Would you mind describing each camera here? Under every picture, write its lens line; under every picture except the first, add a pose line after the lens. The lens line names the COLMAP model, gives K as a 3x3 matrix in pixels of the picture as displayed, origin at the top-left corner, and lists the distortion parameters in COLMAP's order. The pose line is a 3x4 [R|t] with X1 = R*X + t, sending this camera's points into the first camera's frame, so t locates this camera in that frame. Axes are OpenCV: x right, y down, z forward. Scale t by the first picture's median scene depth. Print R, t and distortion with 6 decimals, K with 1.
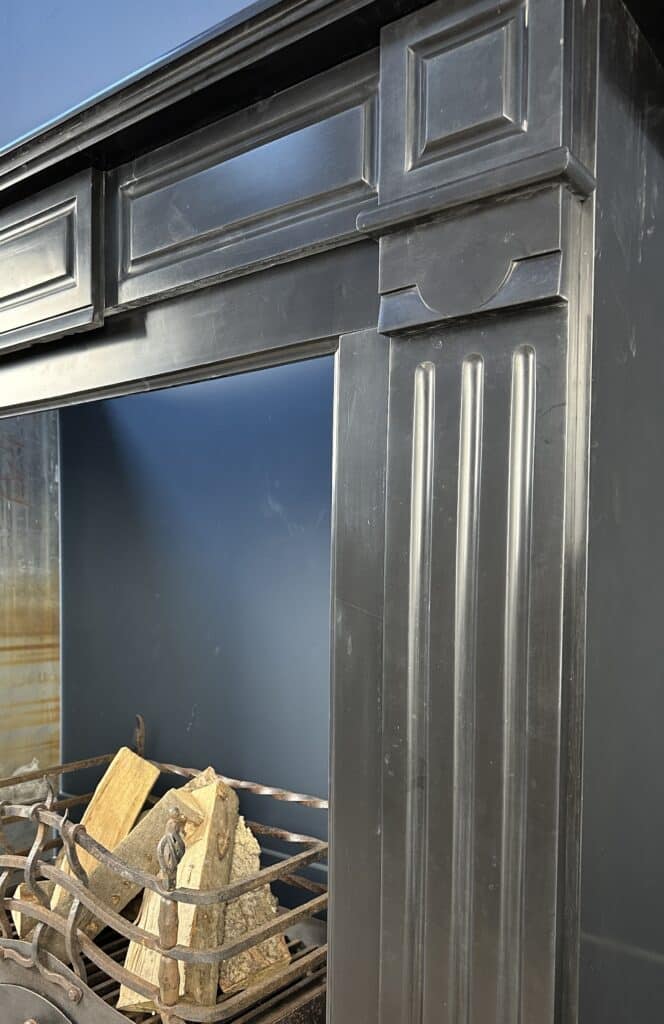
lens RADIAL K [[836.1, 0, 213.7], [0, 836.1, 590.1], [0, 0, 1]] dist [0.047052, -0.087010]
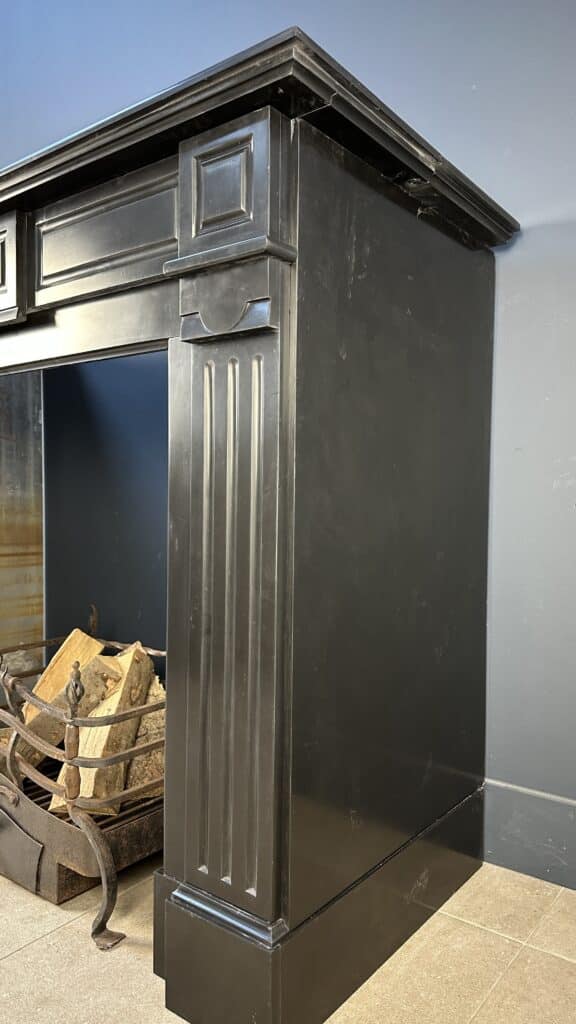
lens RADIAL K [[727.0, 0, 288.0], [0, 727.0, 512.0], [0, 0, 1]] dist [-0.000937, -0.003289]
pose [[0.996992, -0.001293, 0.077493, 0.182864], [0.001150, 0.999998, 0.001891, 0.004335], [-0.077495, -0.001796, 0.996991, -0.217104]]
